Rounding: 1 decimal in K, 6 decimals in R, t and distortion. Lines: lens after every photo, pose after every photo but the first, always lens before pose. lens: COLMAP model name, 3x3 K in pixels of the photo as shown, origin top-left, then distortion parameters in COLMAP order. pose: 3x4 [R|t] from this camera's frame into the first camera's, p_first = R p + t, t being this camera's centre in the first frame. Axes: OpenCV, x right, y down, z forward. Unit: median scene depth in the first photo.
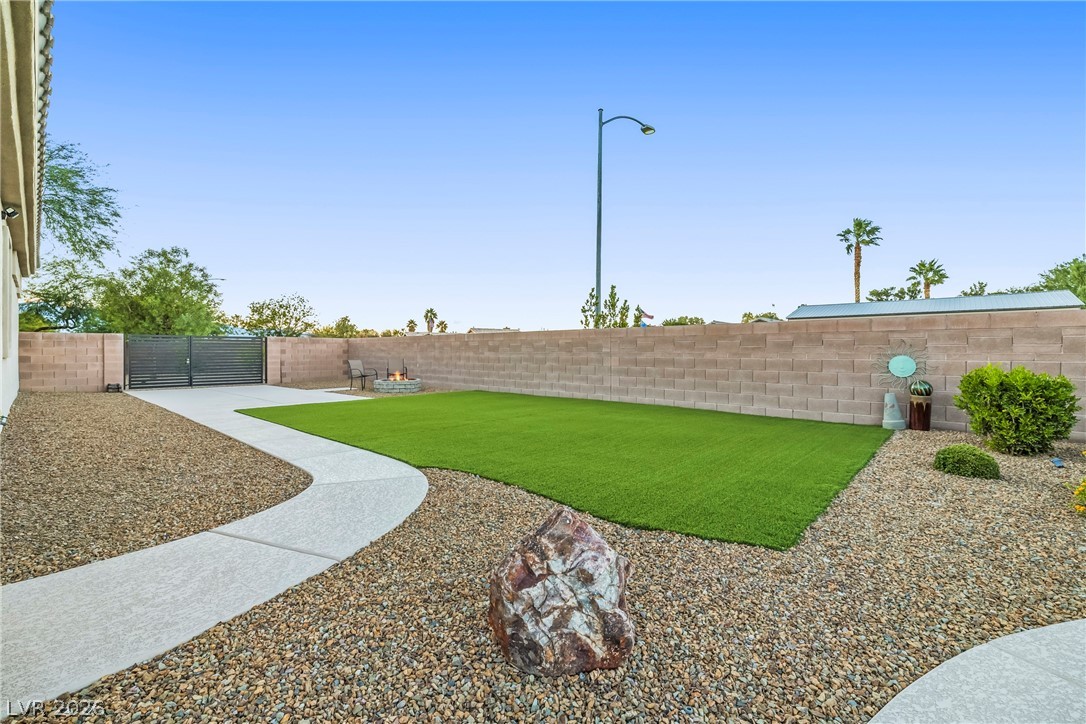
lens RADIAL K [[458.7, 0, 540.8], [0, 458.7, 350.9], [0, 0, 1]] dist [0.001064, -0.000096]
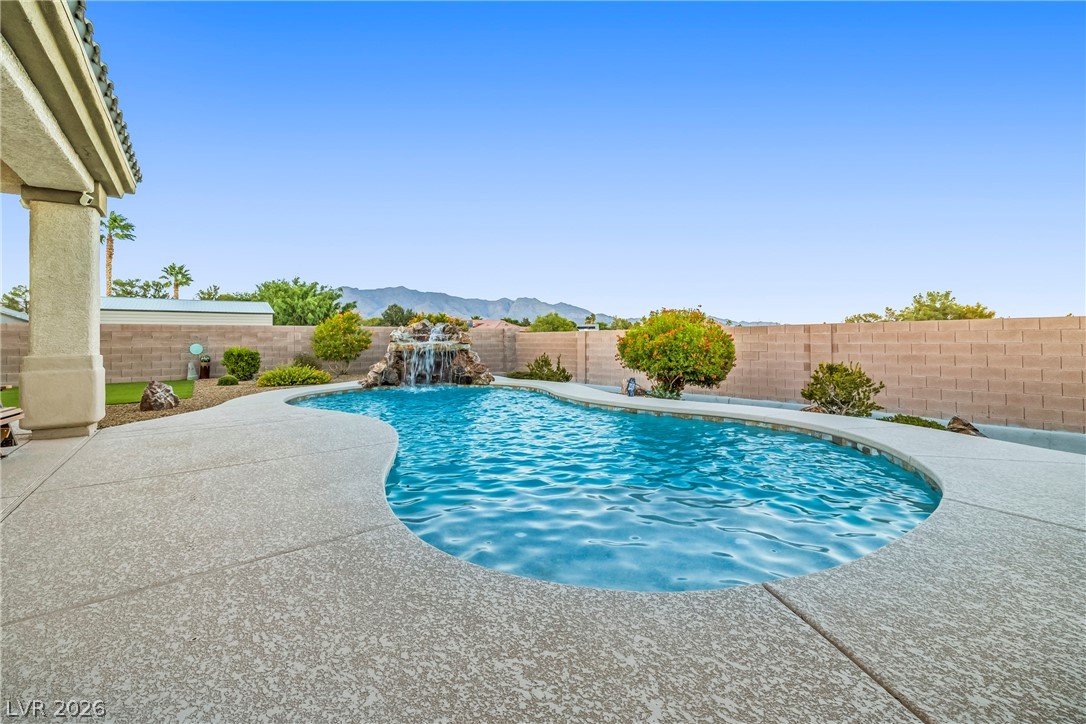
lens RADIAL K [[469.5, 0, 541.5], [0, 469.5, 326.8], [0, 0, 1]] dist [-0.000603, -0.000227]
pose [[0.193374, 0.025927, 0.980783, -0.549146], [0.007172, 0.999587, -0.027838, 0.002221], [-0.981099, 0.012417, 0.193108, -0.517012]]
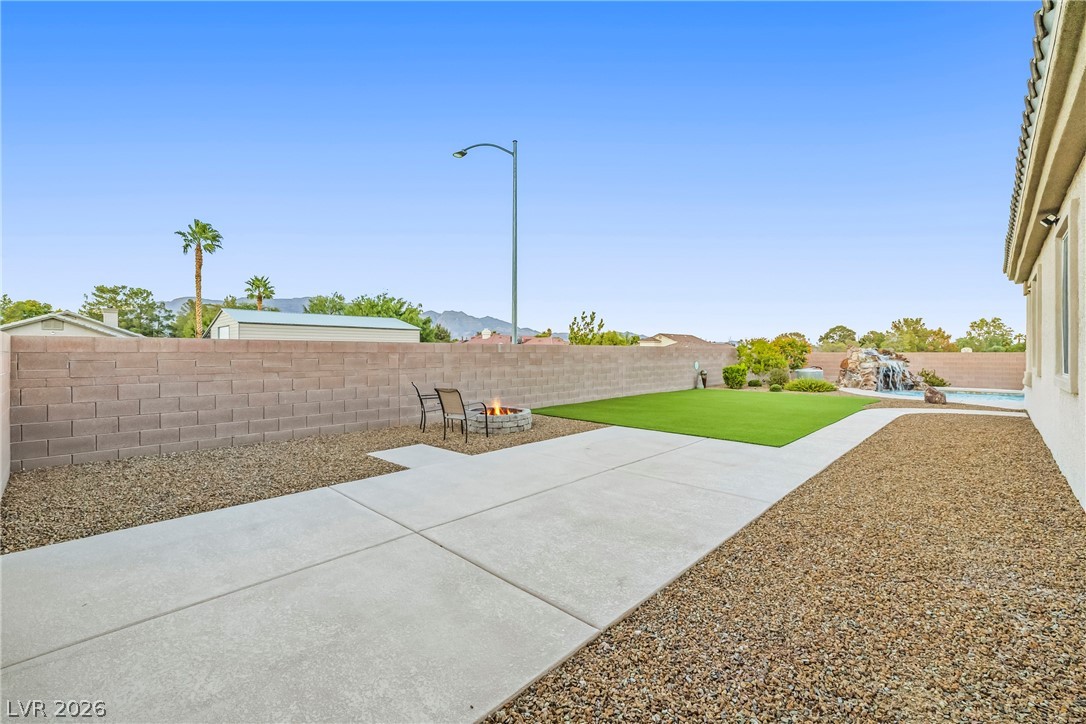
lens RADIAL K [[458.7, 0, 540.8], [0, 458.7, 350.9], [0, 0, 1]] dist [0.001064, -0.000096]
pose [[0.030803, 0.004100, 0.999517, -1.119376], [0.001216, 0.999991, -0.004139, -0.024879], [-0.999525, 0.001343, 0.030798, 1.054735]]
